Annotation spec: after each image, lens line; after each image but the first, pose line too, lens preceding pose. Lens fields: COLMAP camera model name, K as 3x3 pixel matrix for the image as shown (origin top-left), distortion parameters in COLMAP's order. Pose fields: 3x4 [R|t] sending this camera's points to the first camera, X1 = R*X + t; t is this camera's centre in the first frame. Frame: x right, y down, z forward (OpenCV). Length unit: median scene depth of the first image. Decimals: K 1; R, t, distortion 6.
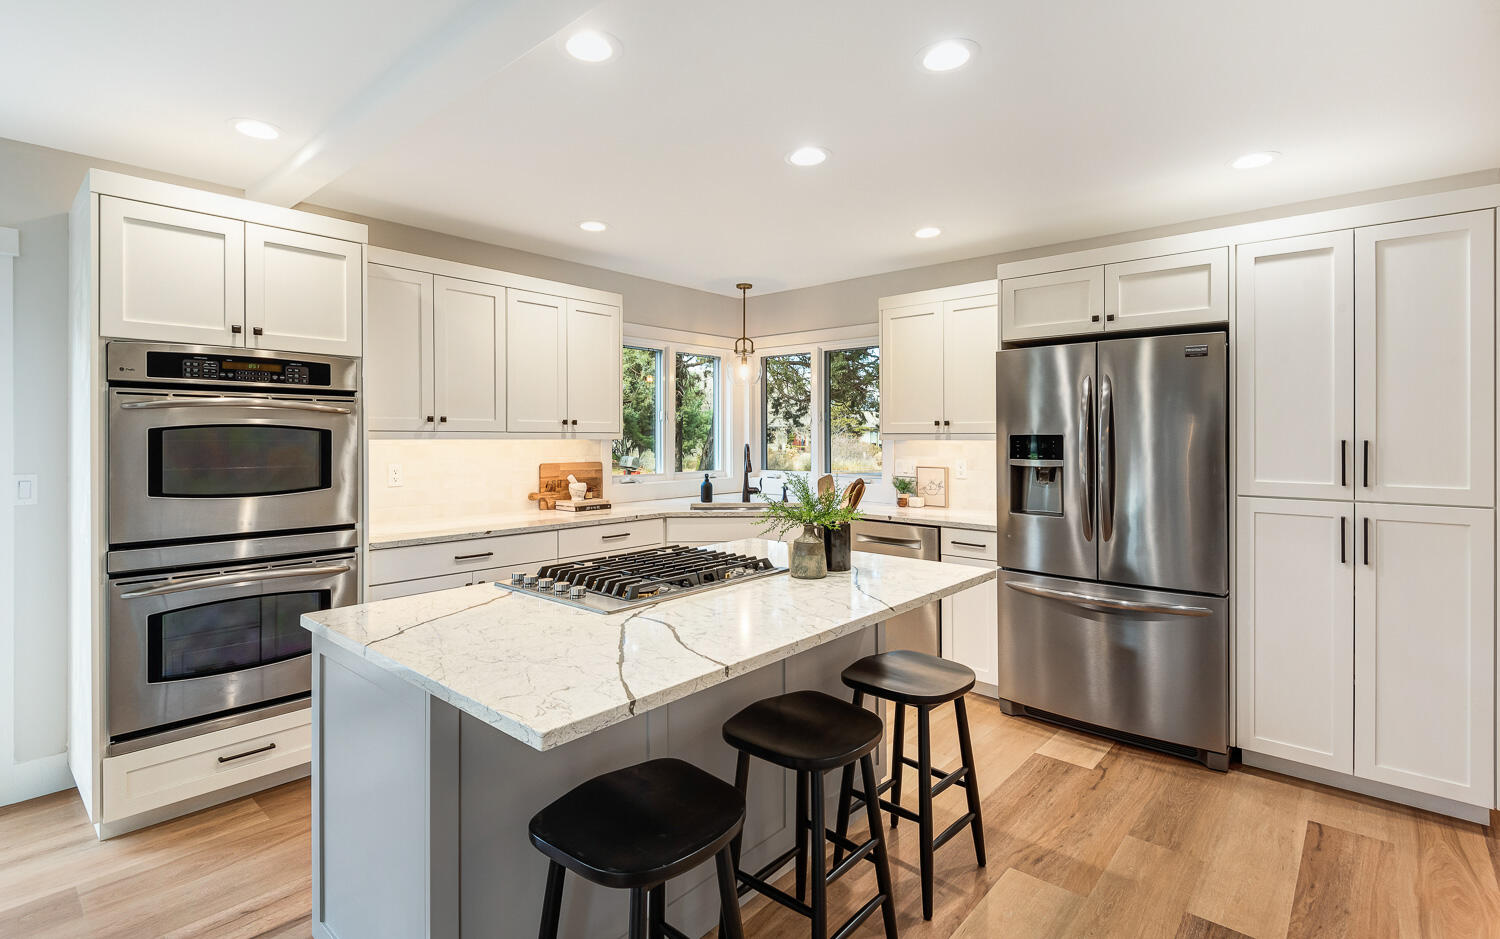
lens RADIAL K [[691.3, 0, 750.0], [0, 691.3, 435.4], [0, 0, 1]] dist [-0.000322, -0.001062]
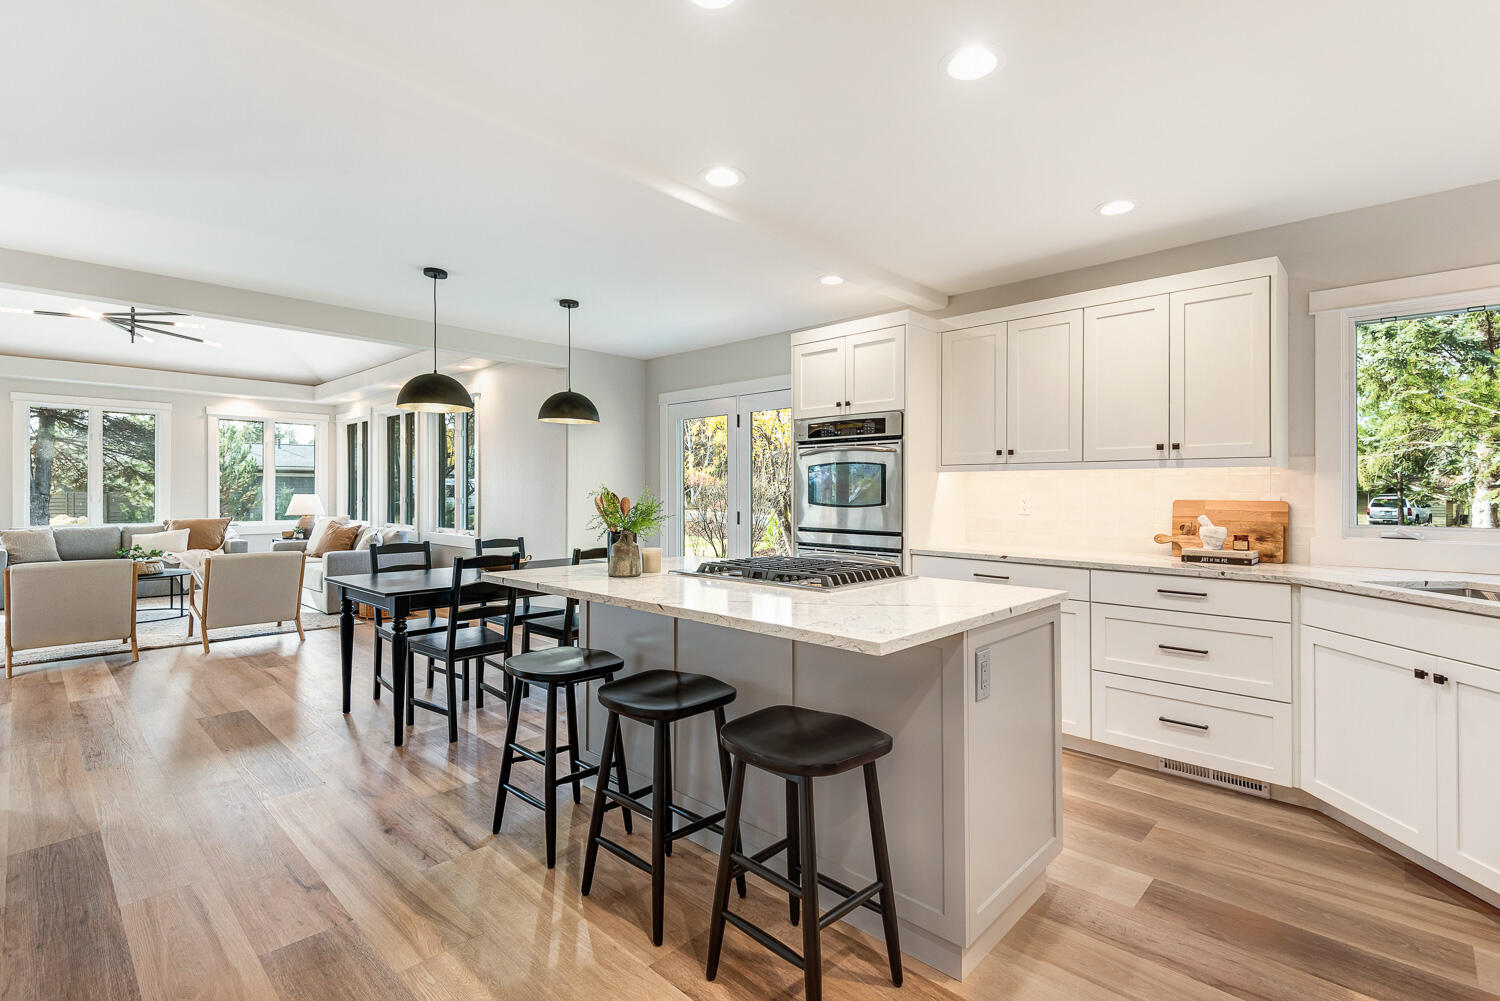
lens RADIAL K [[698.8, 0, 746.5], [0, 698.8, 486.6], [0, 0, 1]] dist [0.030183, -0.012259]
pose [[-0.039607, -0.008813, -0.999176, 0.696363], [-0.000207, 0.999961, -0.008811, 0.042138], [0.999215, -0.000142, -0.039607, 0.642165]]
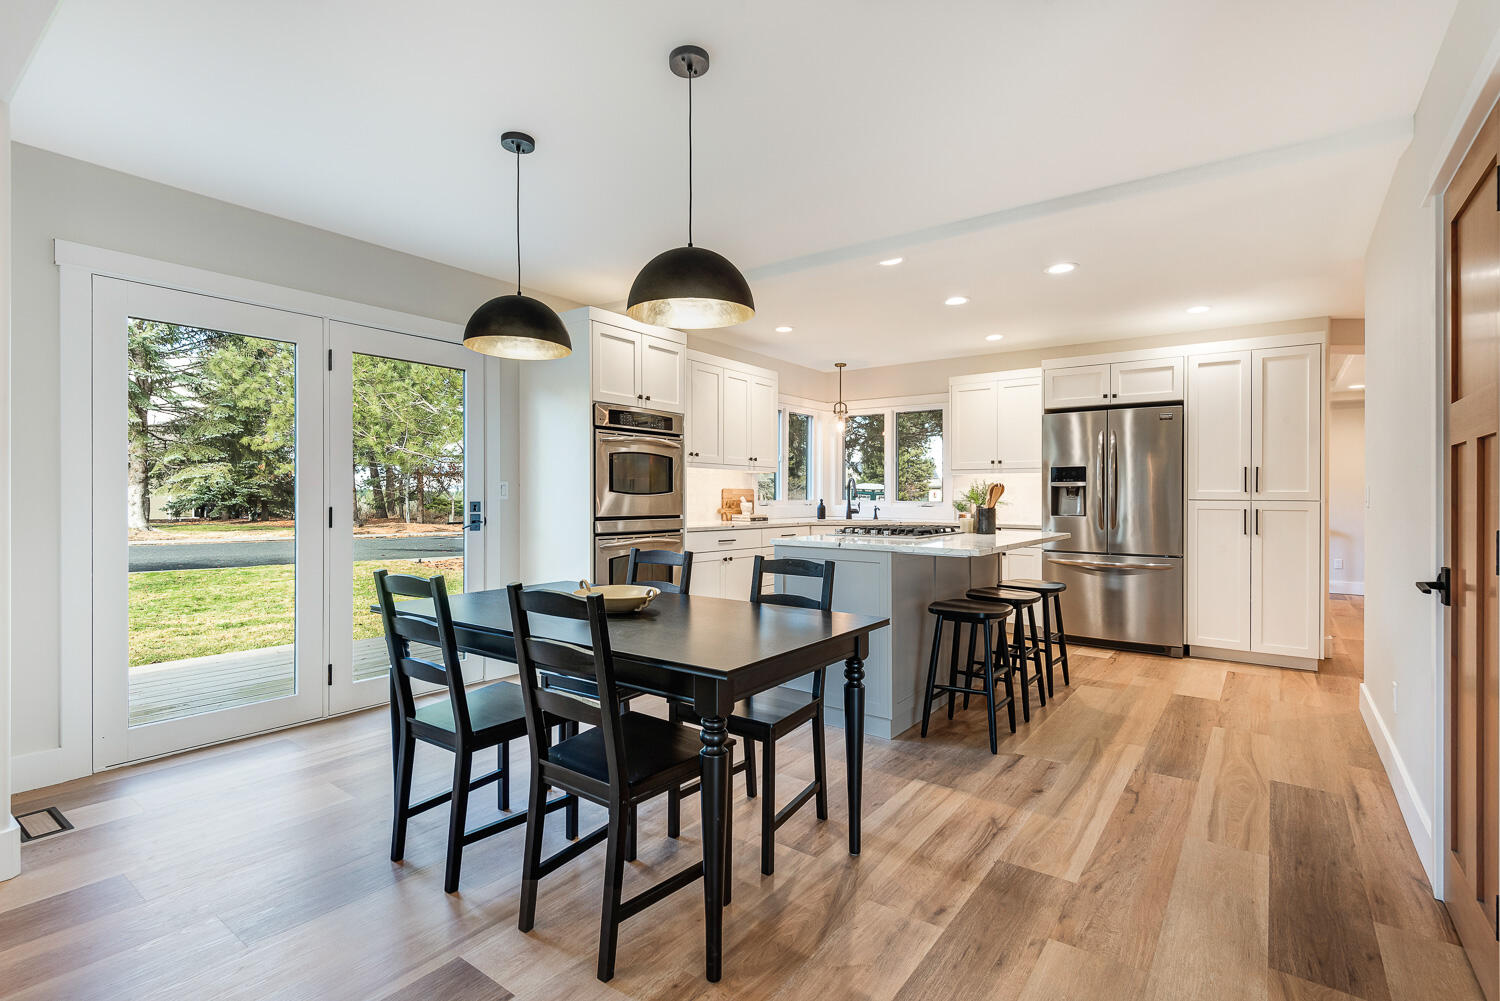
lens RADIAL K [[691.1, 0, 746.1], [0, 691.1, 494.9], [0, 0, 1]] dist [-0.000812, -0.000237]
pose [[0.996678, 0.003909, 0.081346, -0.472780], [-0.003999, 0.999992, 0.000940, 0.066544], [-0.081342, -0.001263, 0.996685, -0.556803]]
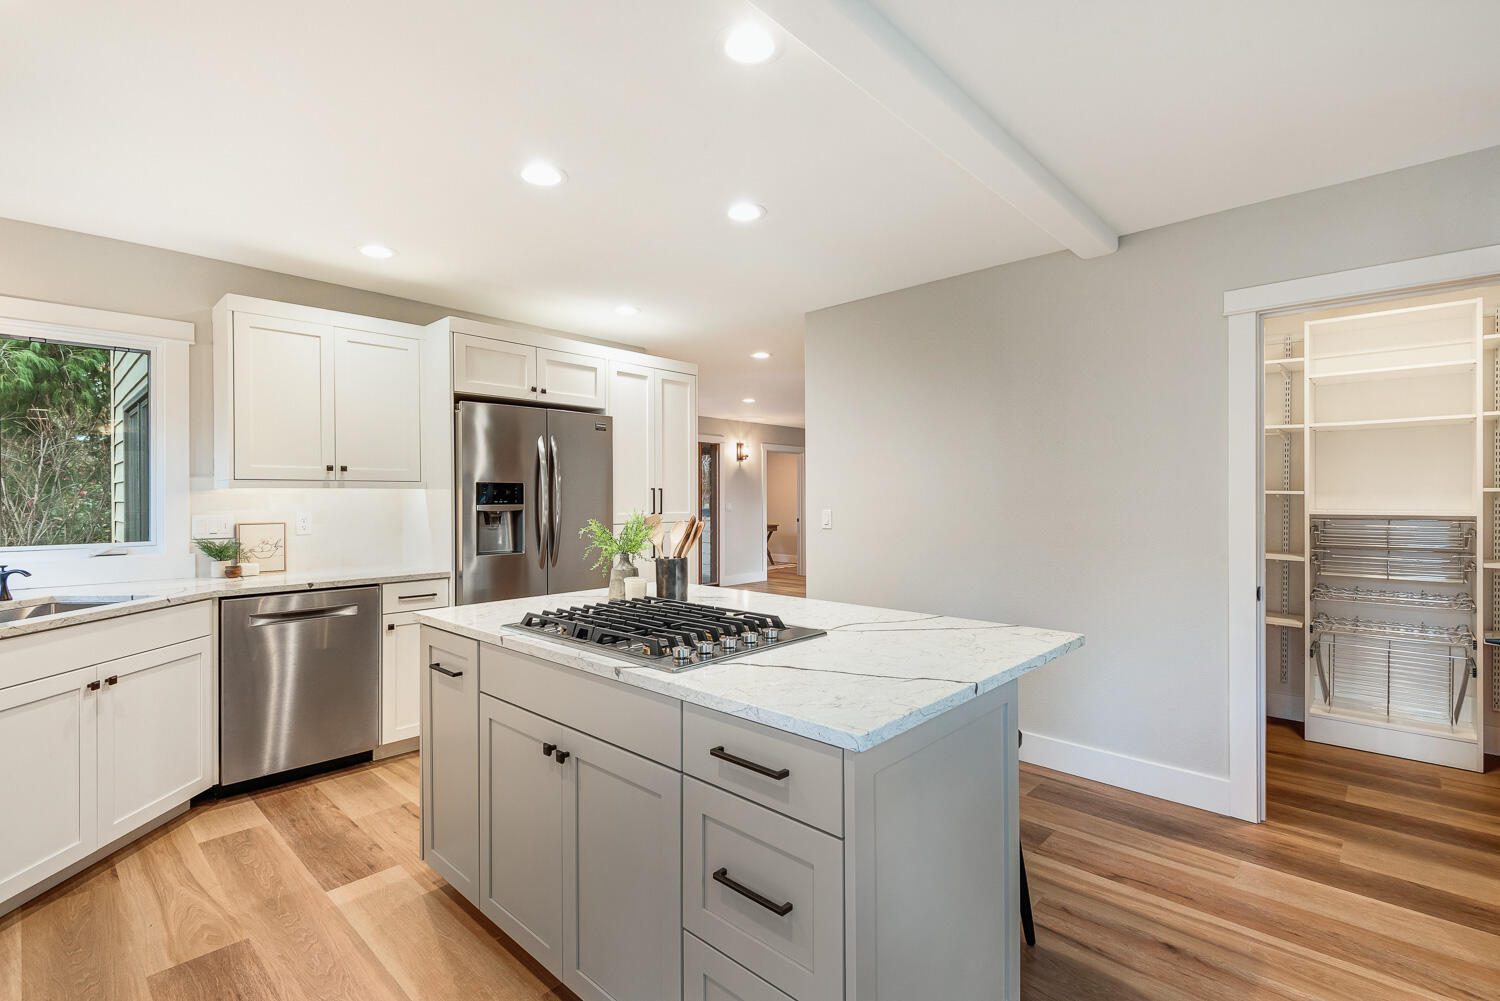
lens RADIAL K [[677.3, 0, 736.9], [0, 677.3, 499.4], [0, 0, 1]] dist [-0.000182, -0.000206]
pose [[0.042727, -0.004113, 0.999078, -0.665698], [0.000763, 0.999991, 0.004084, 0.021299], [-0.999086, 0.000588, 0.042730, 0.569703]]
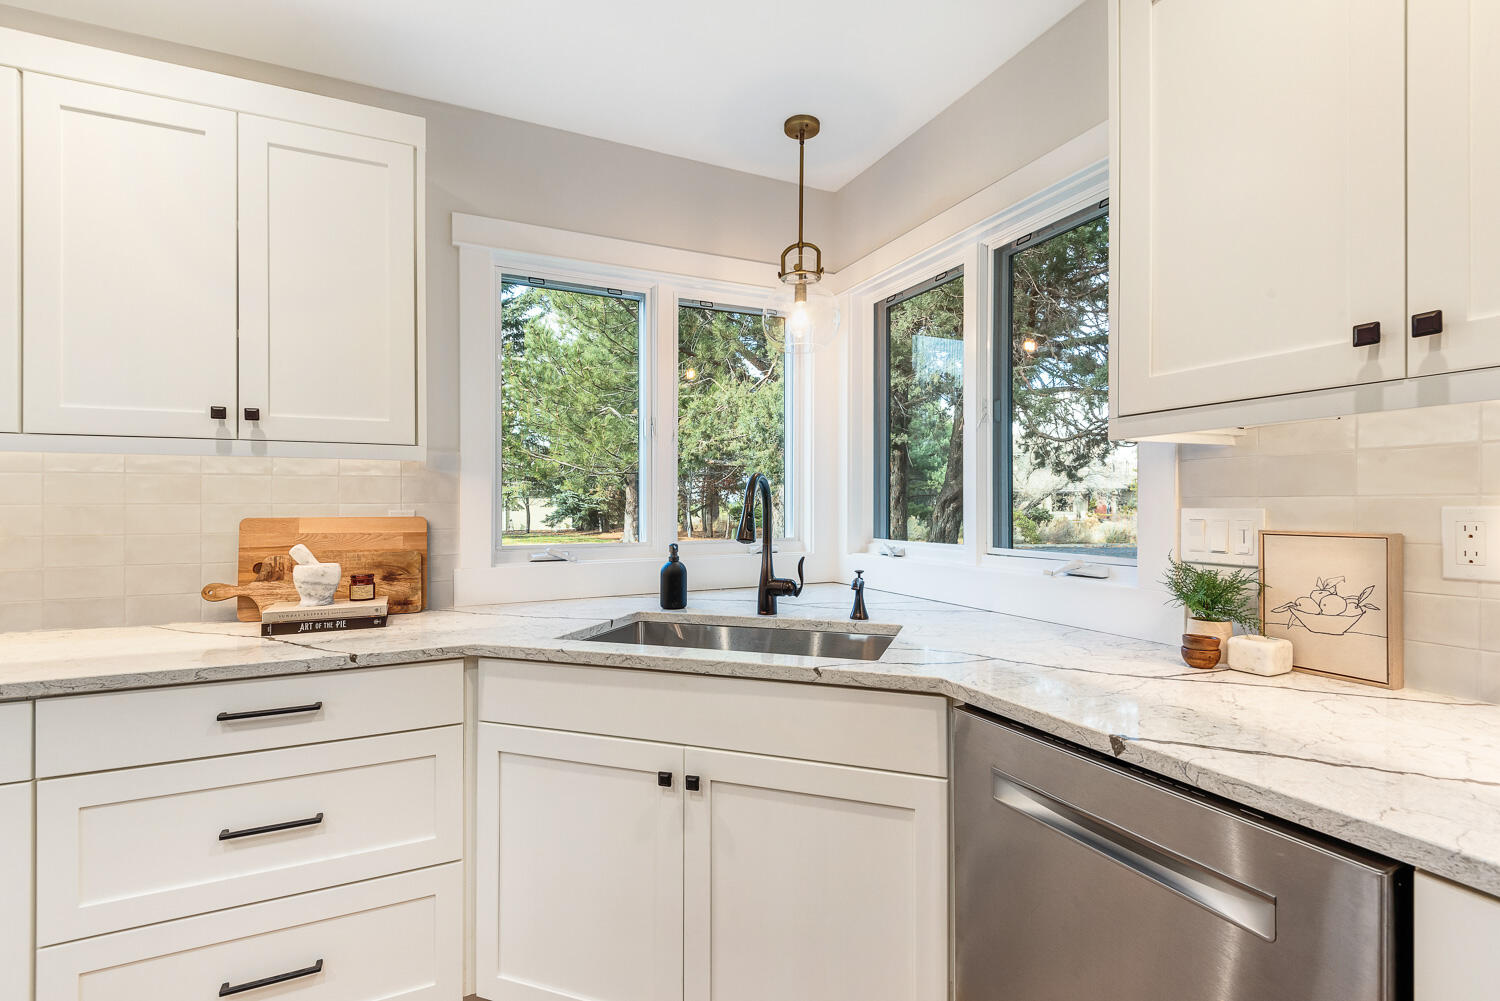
lens RADIAL K [[699.0, 0, 763.2], [0, 699.0, 502.9], [0, 0, 1]] dist [0.014708, -0.000329]
pose [[0.924393, -0.006089, -0.381392, 0.217967], [0.005171, 0.999981, -0.003431, 0.044648], [0.381406, 0.001199, 0.924407, 0.876005]]
